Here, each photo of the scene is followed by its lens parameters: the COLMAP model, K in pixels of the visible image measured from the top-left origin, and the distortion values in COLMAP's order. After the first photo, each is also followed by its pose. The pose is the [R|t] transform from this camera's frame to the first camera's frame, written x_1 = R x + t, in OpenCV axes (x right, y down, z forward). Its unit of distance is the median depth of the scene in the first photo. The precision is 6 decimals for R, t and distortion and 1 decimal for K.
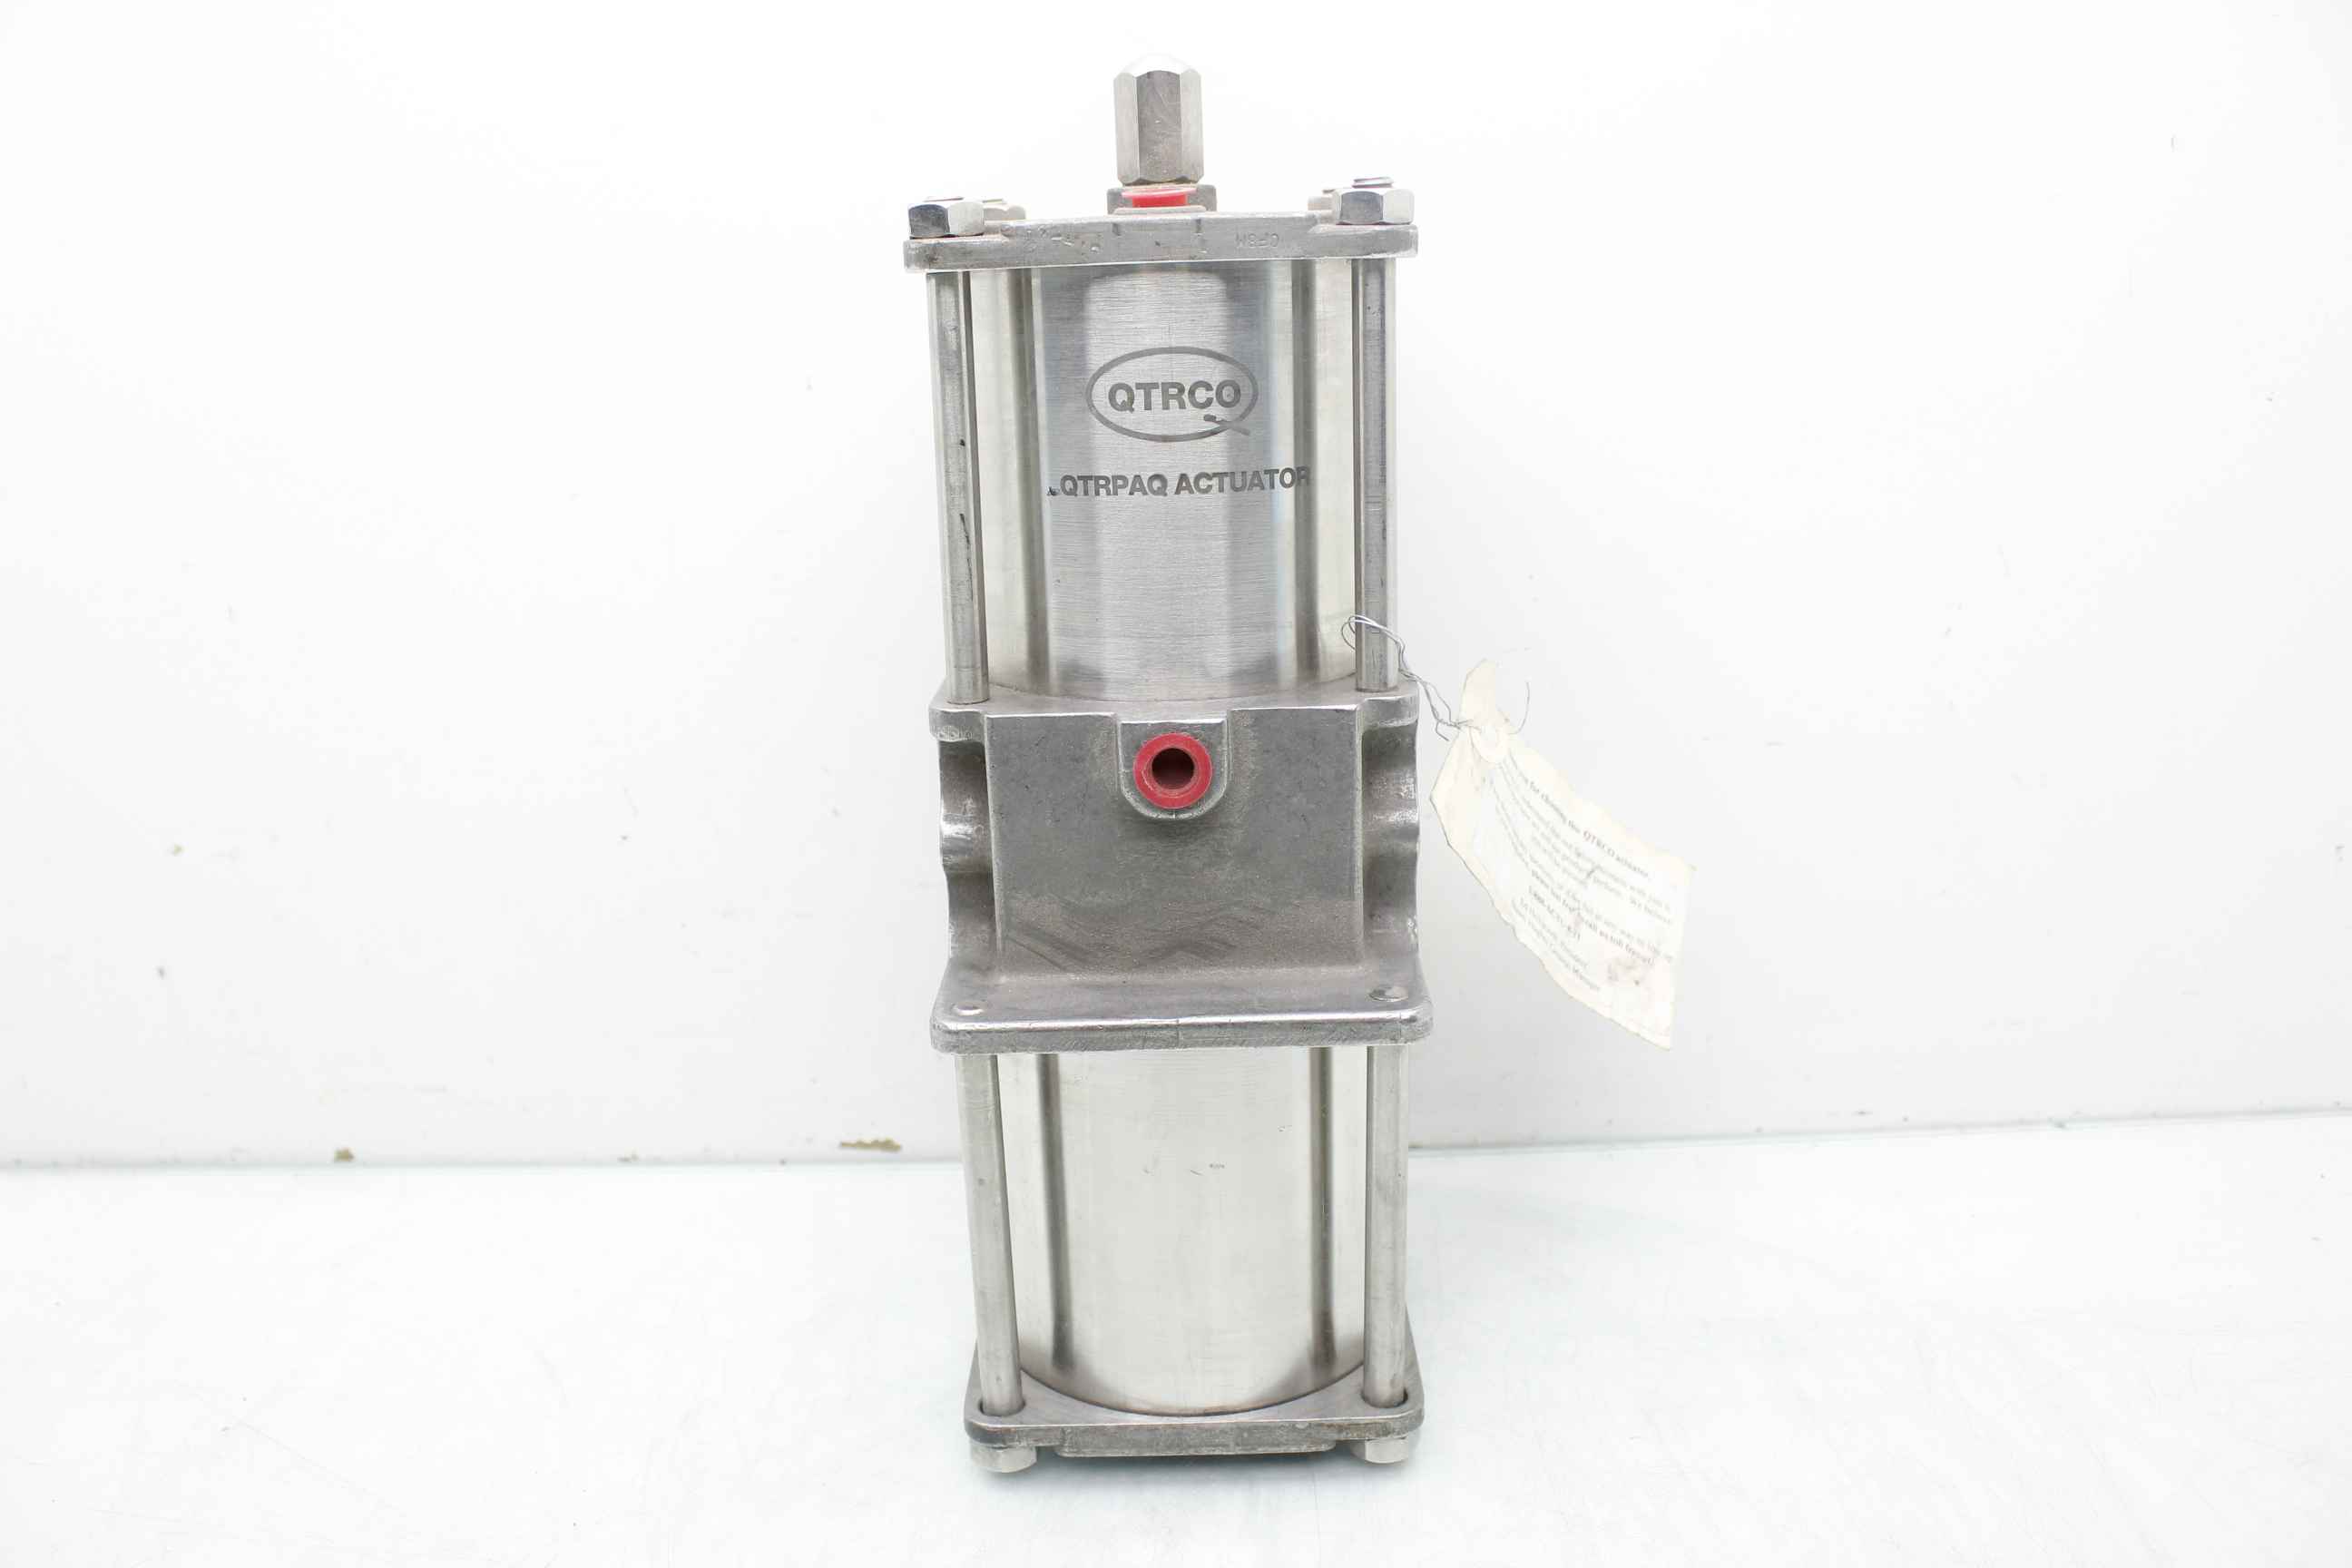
lens RADIAL K [[1983.5, 0, 1176.0], [0, 1983.5, 784.0], [0, 0, 1]] dist [-0.009245, -0.002911]
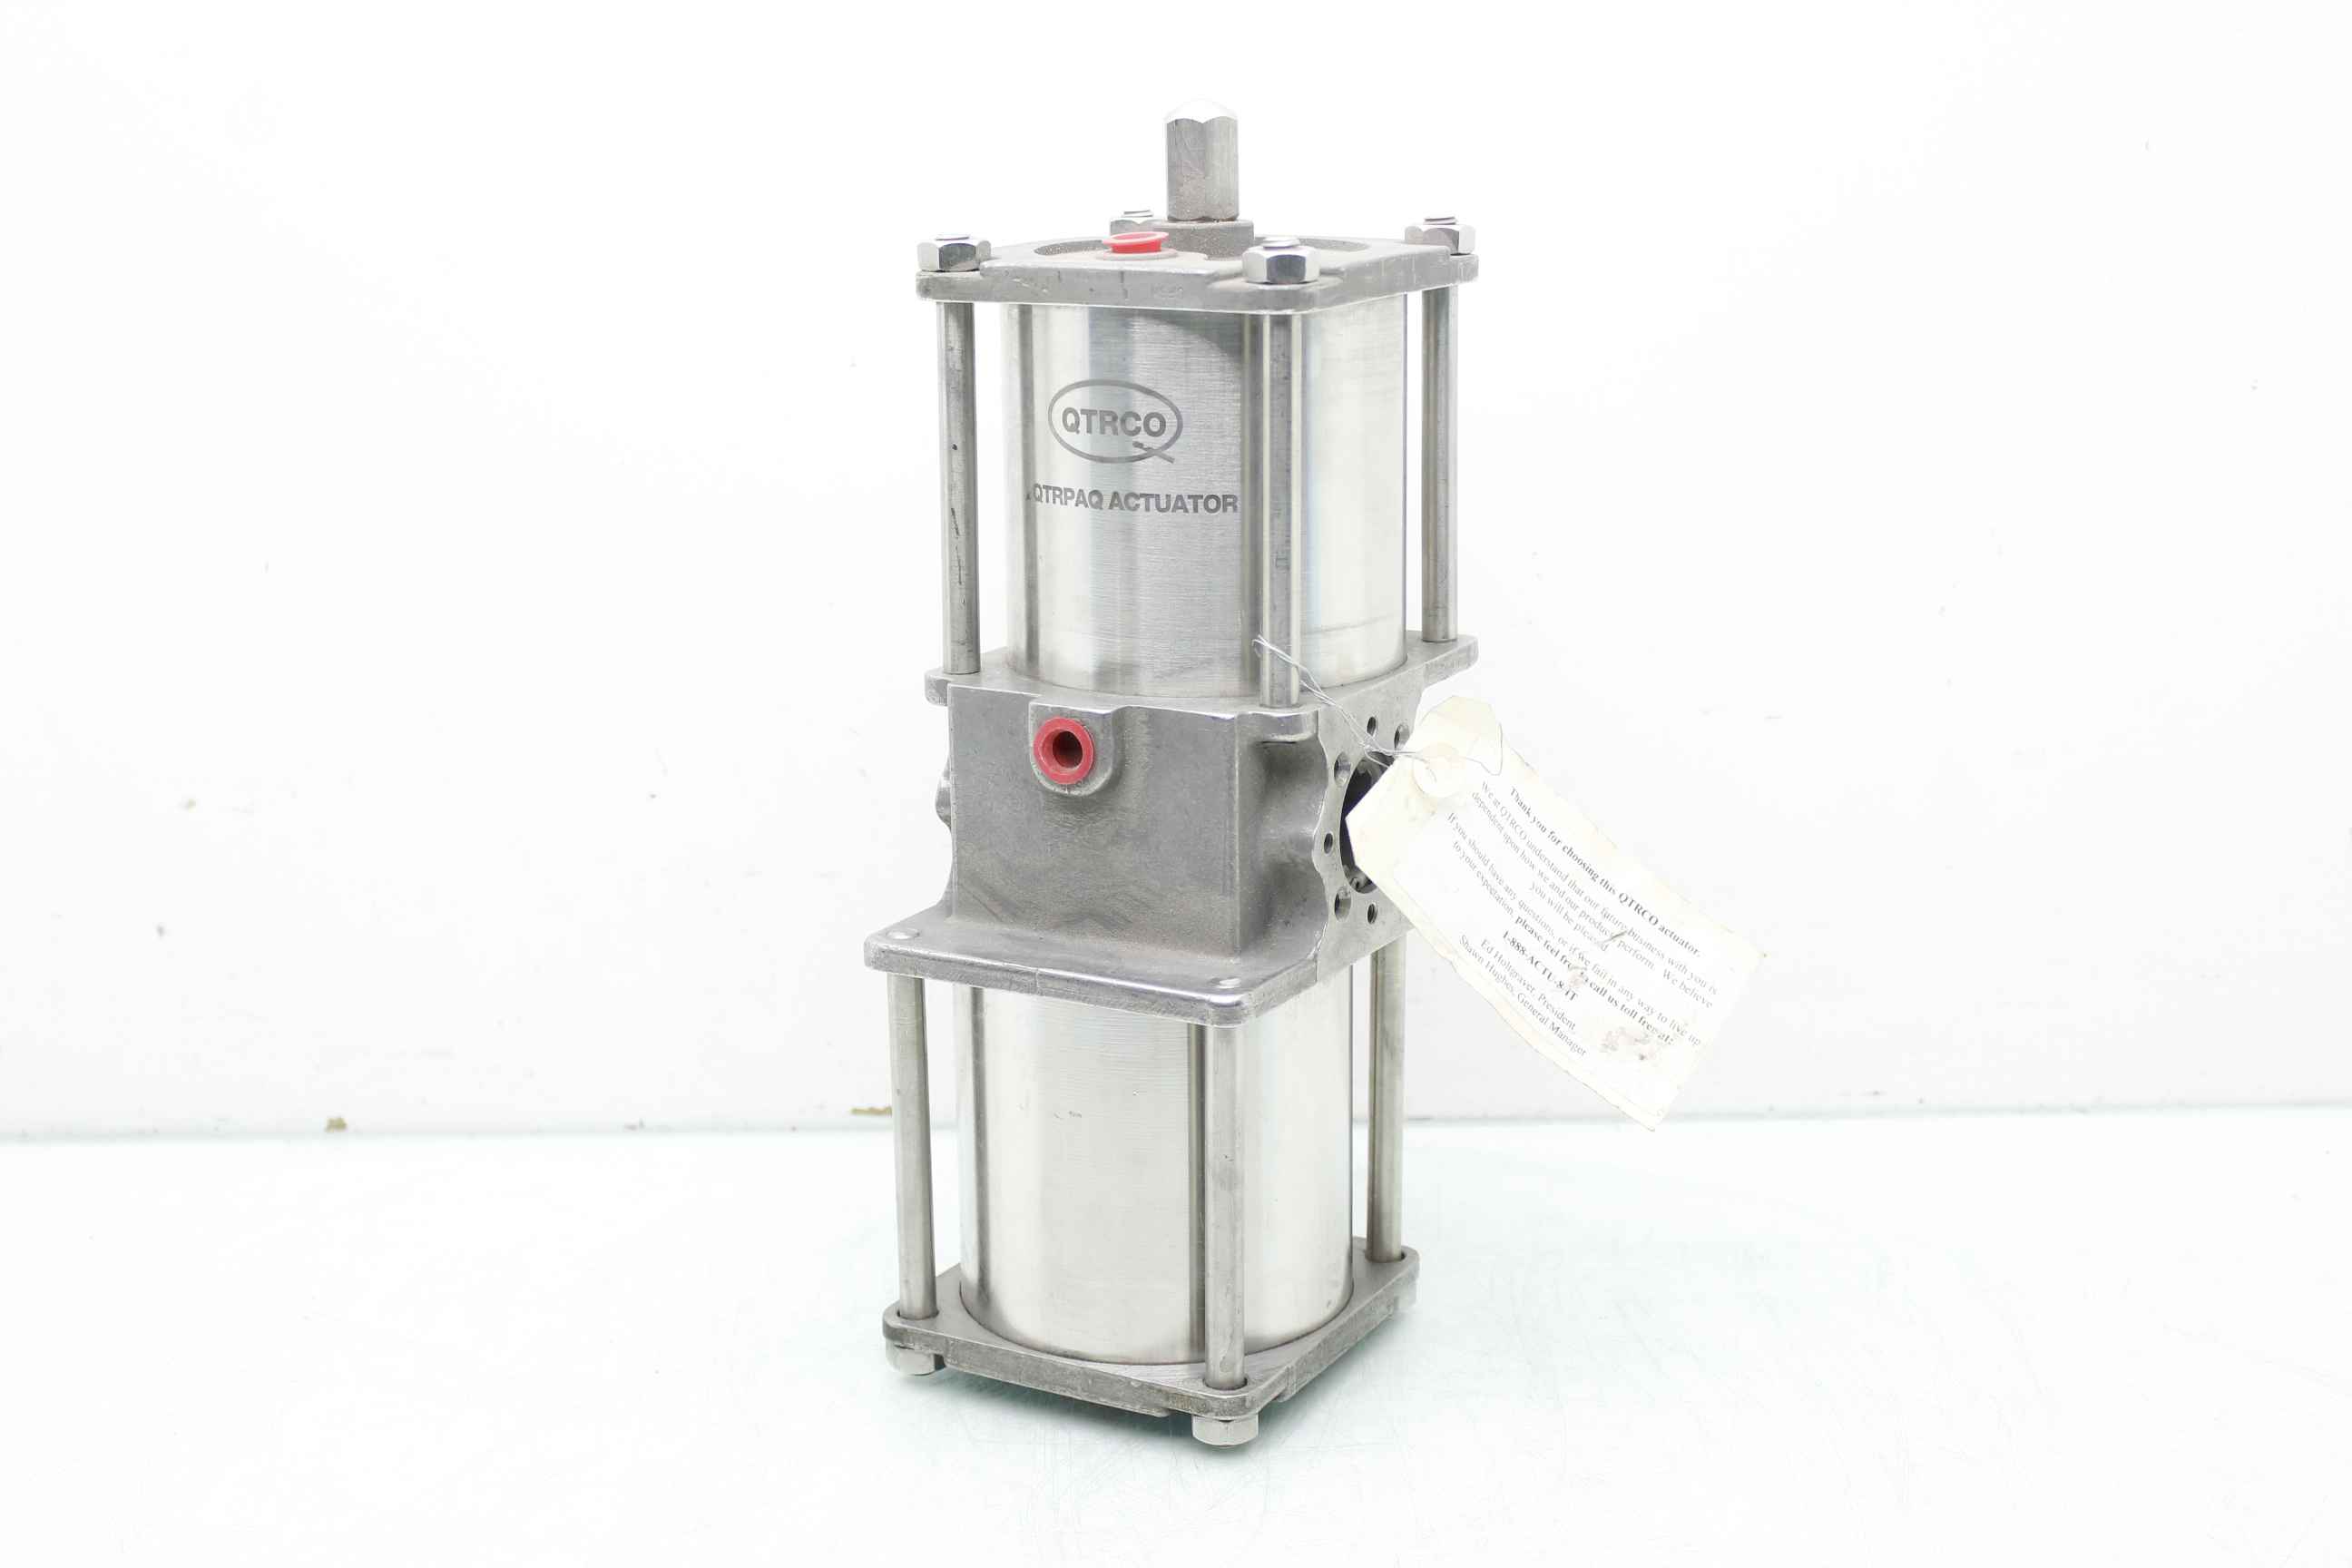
lens RADIAL K [[3143.6, 0, 1176.0], [0, 3143.6, 784.0], [0, 0, 1]] dist [0.296942, 0.001481]
pose [[0.877000, 0.133172, -0.461667, 0.848351], [-0.145142, 0.989364, 0.009675, -0.014075], [0.458045, 0.058522, 0.887001, -0.540233]]
